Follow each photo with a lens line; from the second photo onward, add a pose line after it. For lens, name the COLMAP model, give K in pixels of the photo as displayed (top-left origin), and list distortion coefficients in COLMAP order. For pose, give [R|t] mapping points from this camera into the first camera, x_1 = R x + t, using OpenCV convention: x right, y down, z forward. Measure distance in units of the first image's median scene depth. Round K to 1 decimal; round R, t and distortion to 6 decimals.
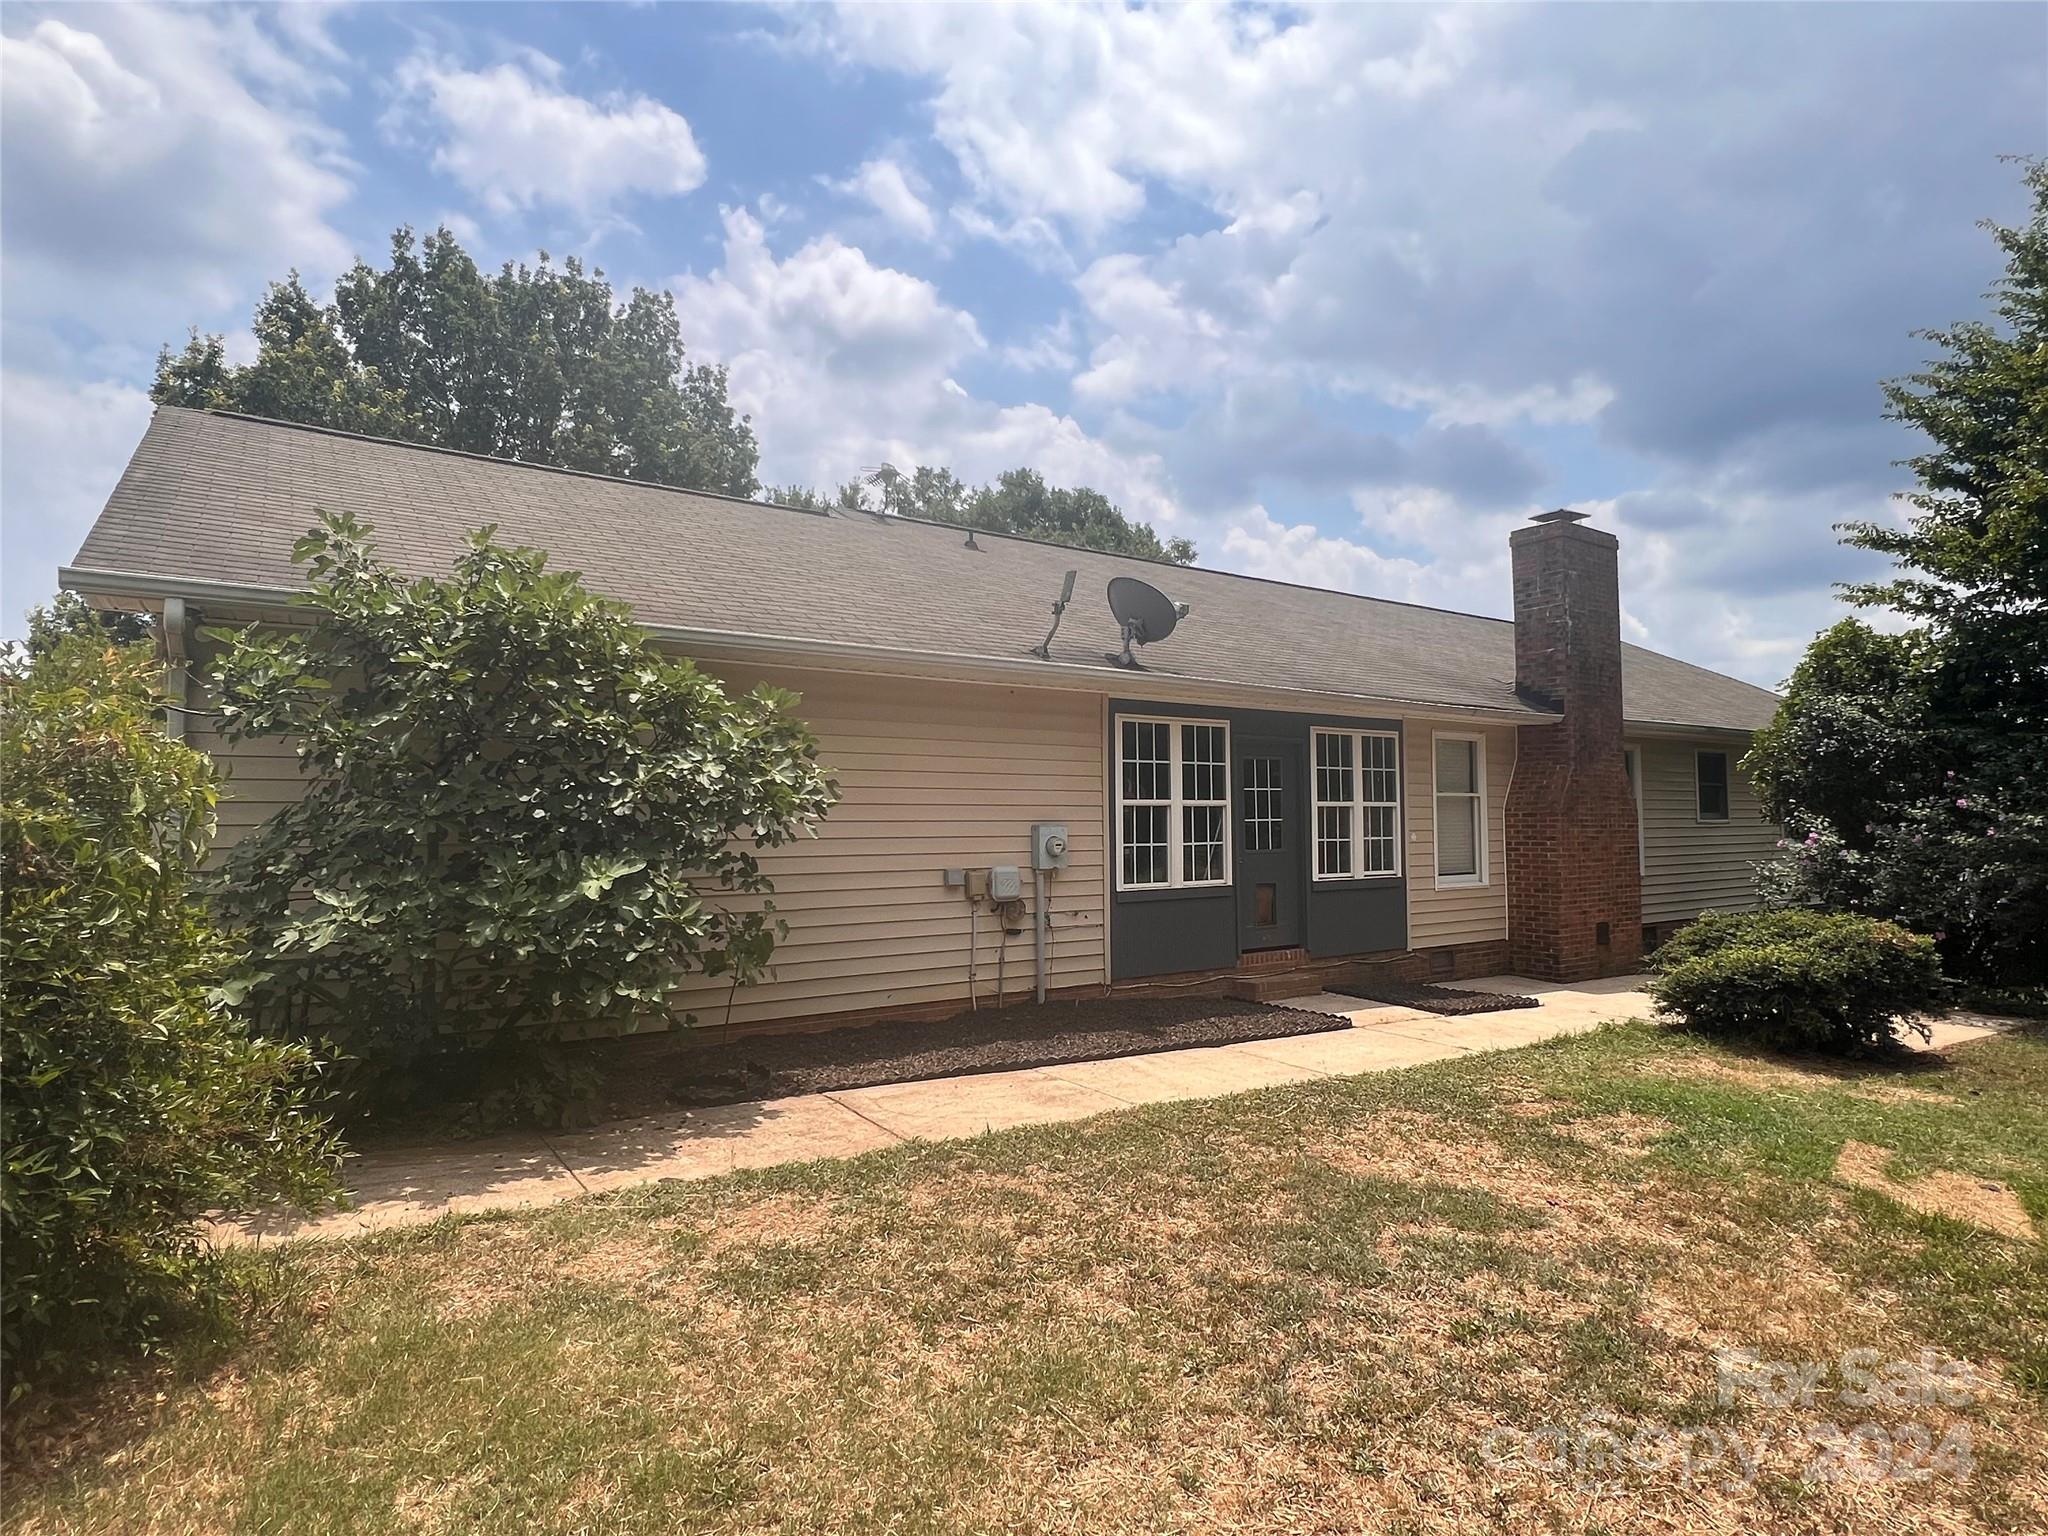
lens RADIAL K [[1087.0, 0, 1023.4], [0, 1087.0, 768.6], [0, 0, 1]] dist [0.002634, -0.004734]
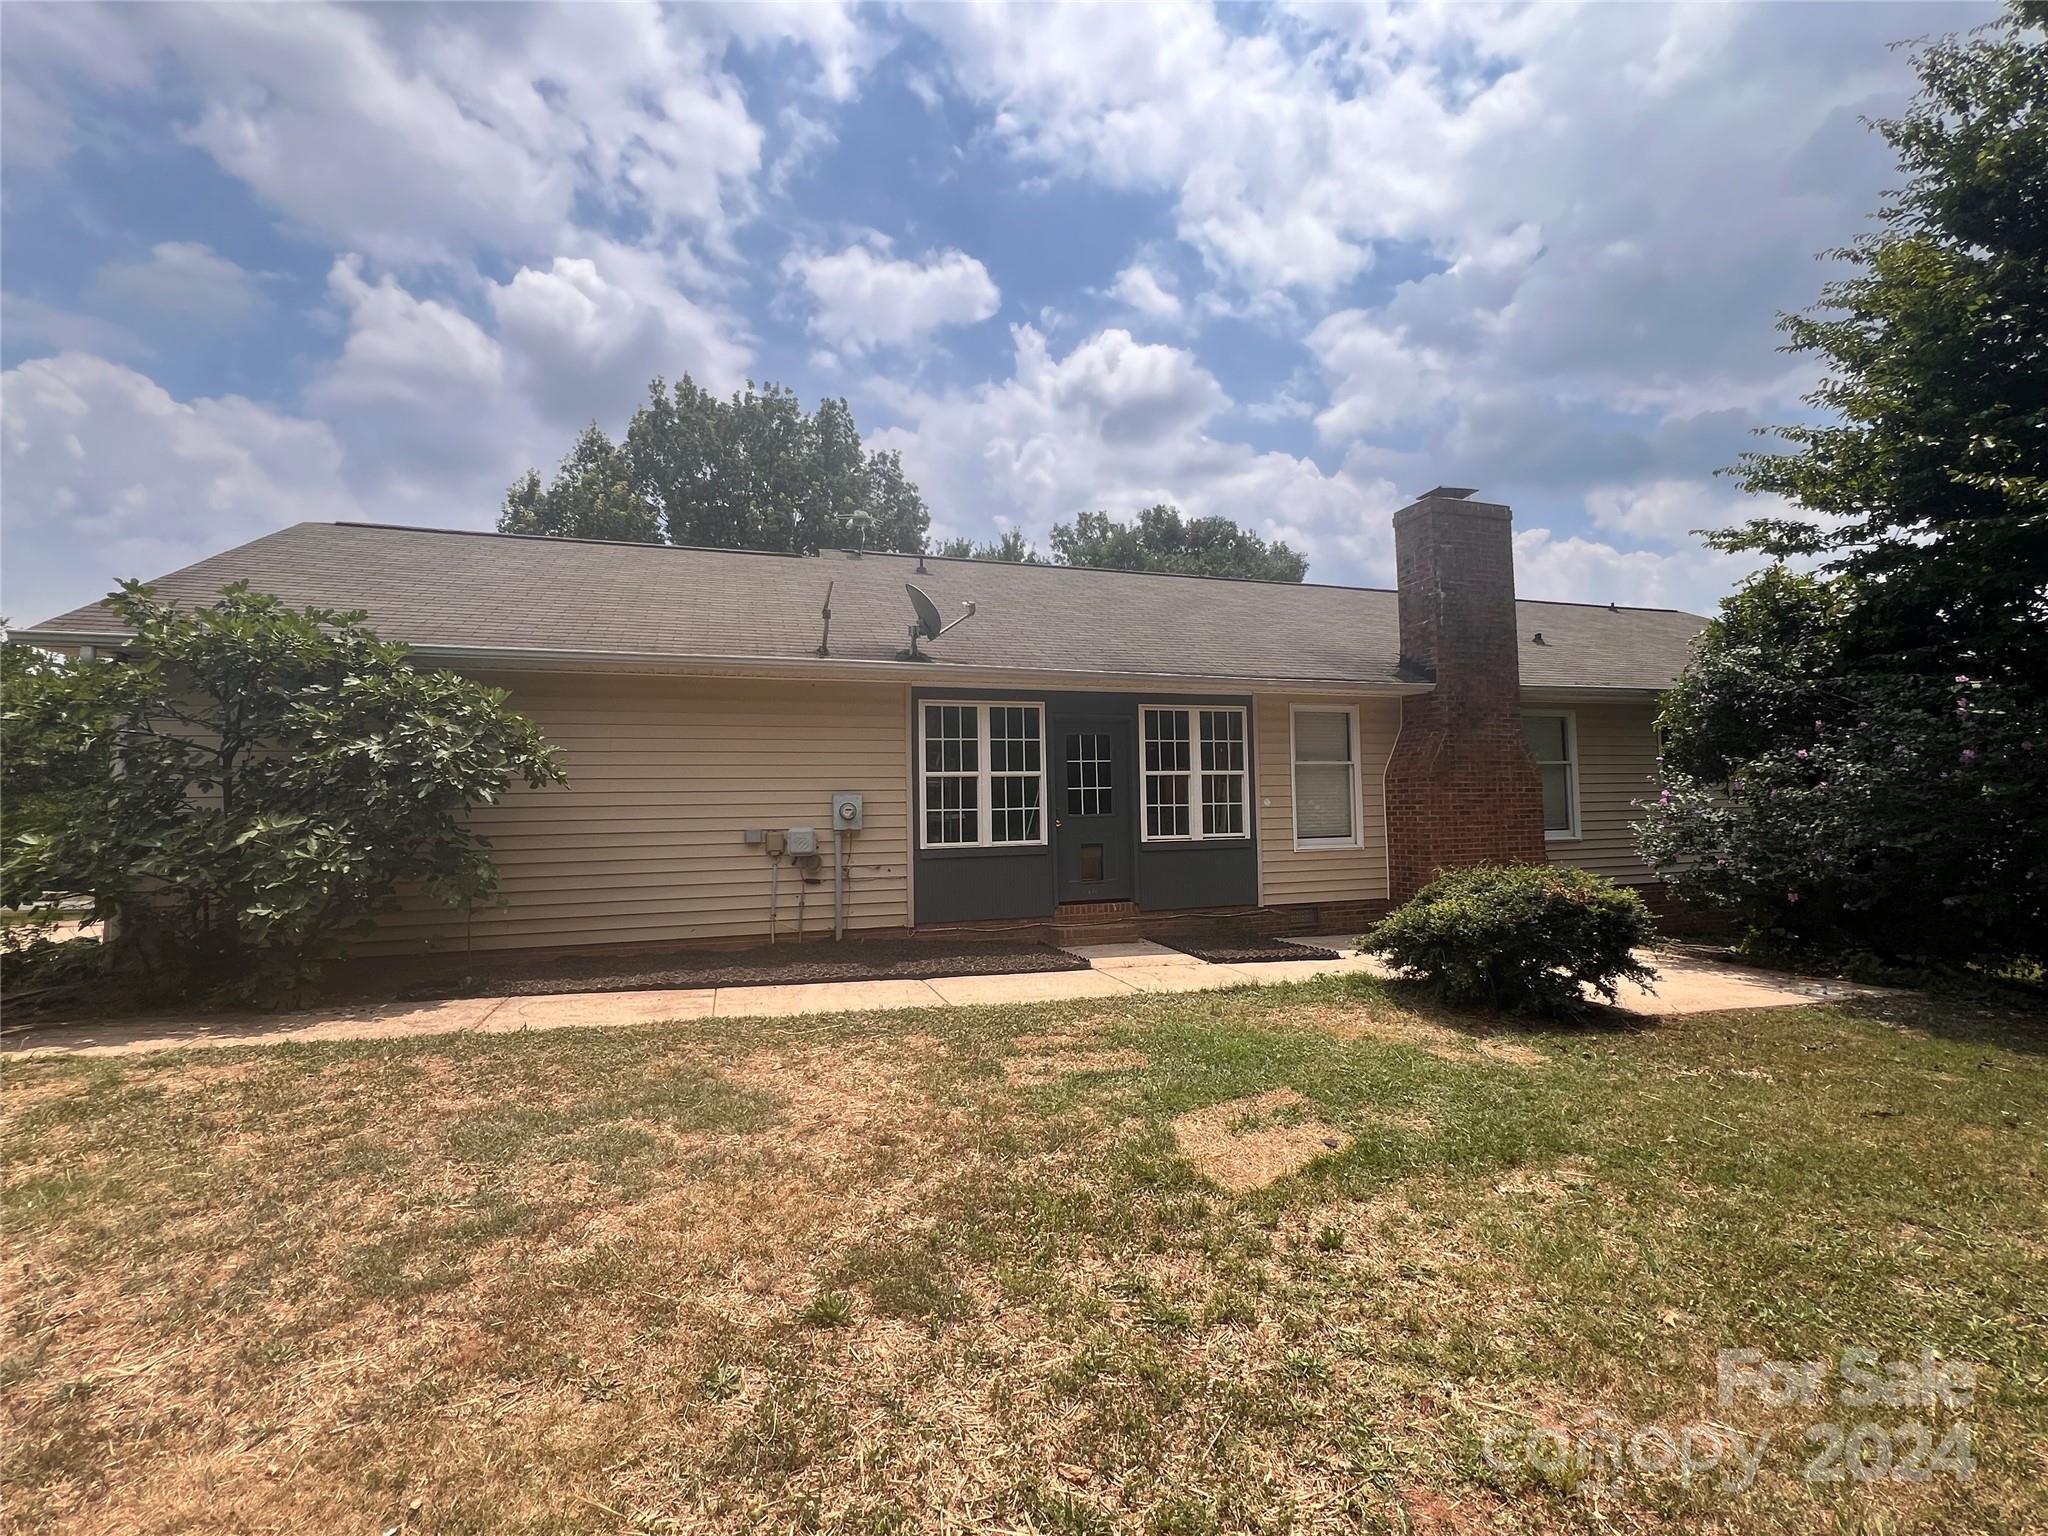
lens RADIAL K [[889.7, 0, 1026.2], [0, 889.7, 766.2], [0, 0, 1]] dist [-0.000604, -0.001182]
pose [[0.961424, -0.026781, -0.273765, 0.332228], [0.027249, 0.999626, -0.002095, 0.019617], [0.273719, -0.005446, 0.961794, 0.069942]]
